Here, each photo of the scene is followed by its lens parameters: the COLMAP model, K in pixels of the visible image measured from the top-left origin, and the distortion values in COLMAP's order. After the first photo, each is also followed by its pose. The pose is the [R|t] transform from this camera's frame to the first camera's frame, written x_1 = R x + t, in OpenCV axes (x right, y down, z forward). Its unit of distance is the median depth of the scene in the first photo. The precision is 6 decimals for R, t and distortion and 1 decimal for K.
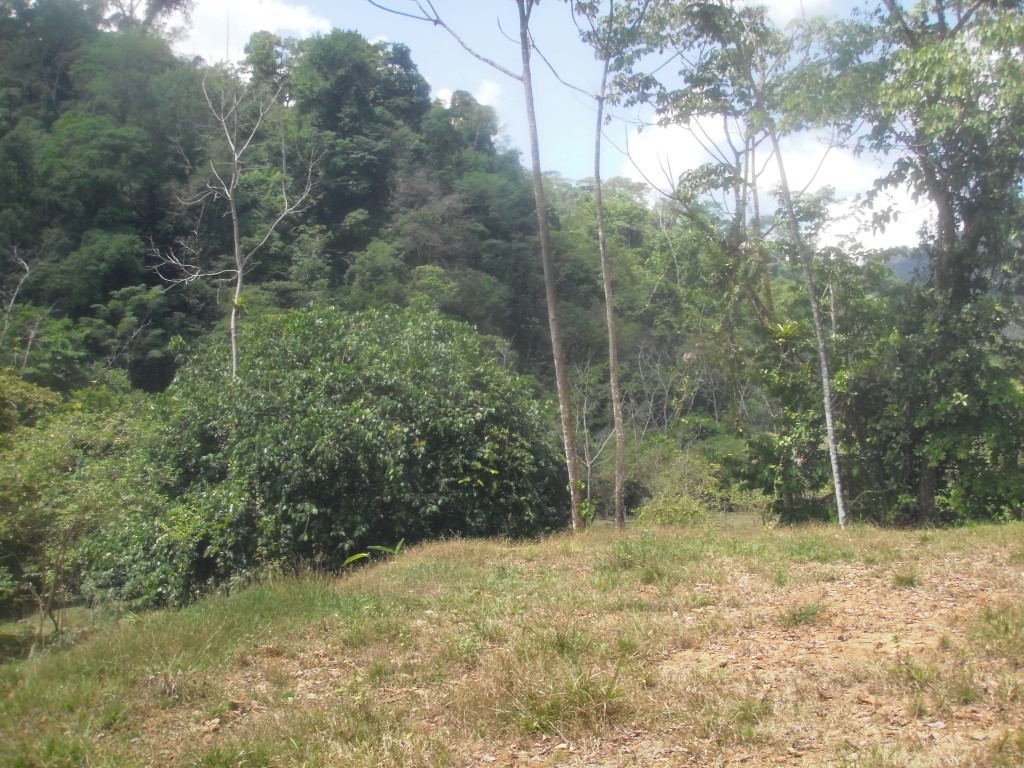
lens RADIAL K [[1145.2, 0, 528.1], [0, 1145.2, 359.0], [0, 0, 1]] dist [-0.221331, 0.234355]
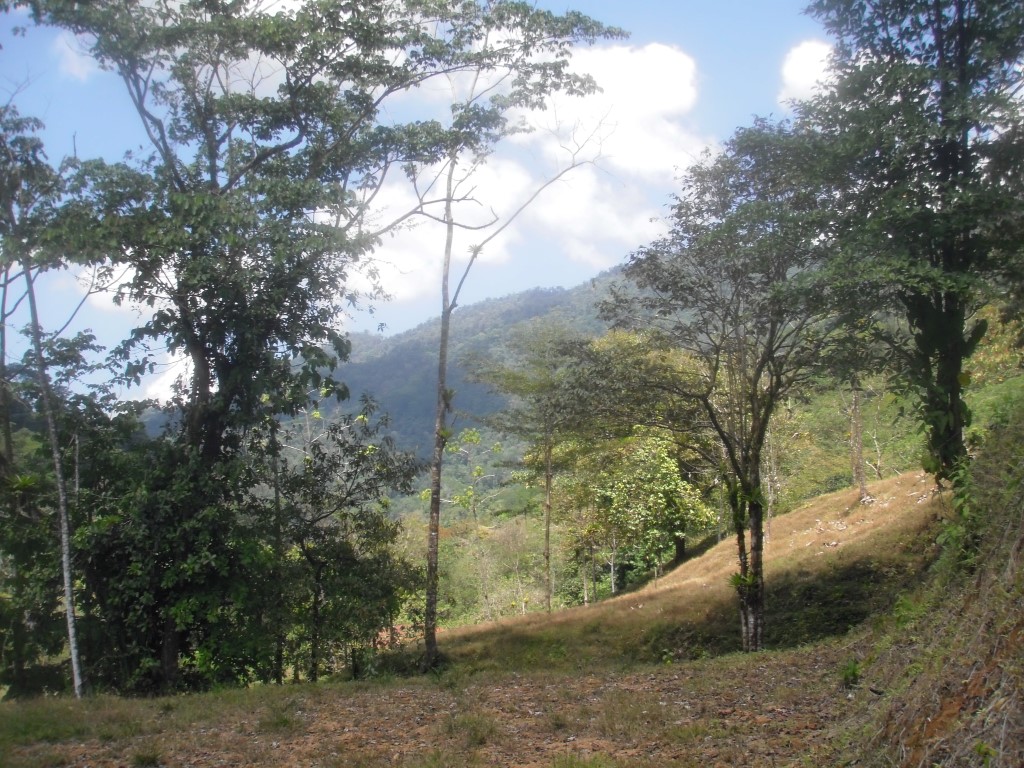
lens RADIAL K [[1116.3, 0, 561.7], [0, 1116.3, 351.6], [0, 0, 1]] dist [-0.232786, 0.222713]
pose [[0.778407, 0.101793, 0.619451, 0.020853], [-0.006033, 0.987933, -0.154765, 0.001887], [-0.627730, 0.116733, 0.769628, 0.046510]]
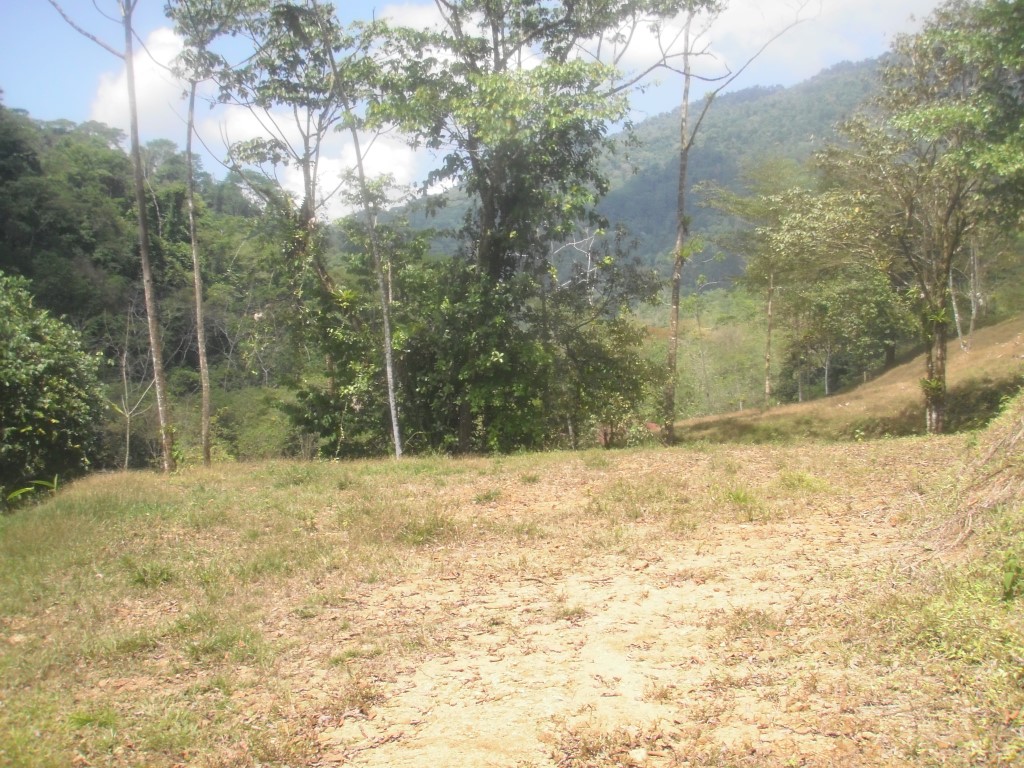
lens RADIAL K [[1145.2, 0, 528.1], [0, 1145.2, 359.0], [0, 0, 1]] dist [-0.221331, 0.234355]
pose [[0.894585, 0.008474, 0.446817, -0.130940], [-0.026236, 0.999092, 0.033580, -0.004453], [-0.446126, -0.041763, 0.893995, -0.132513]]
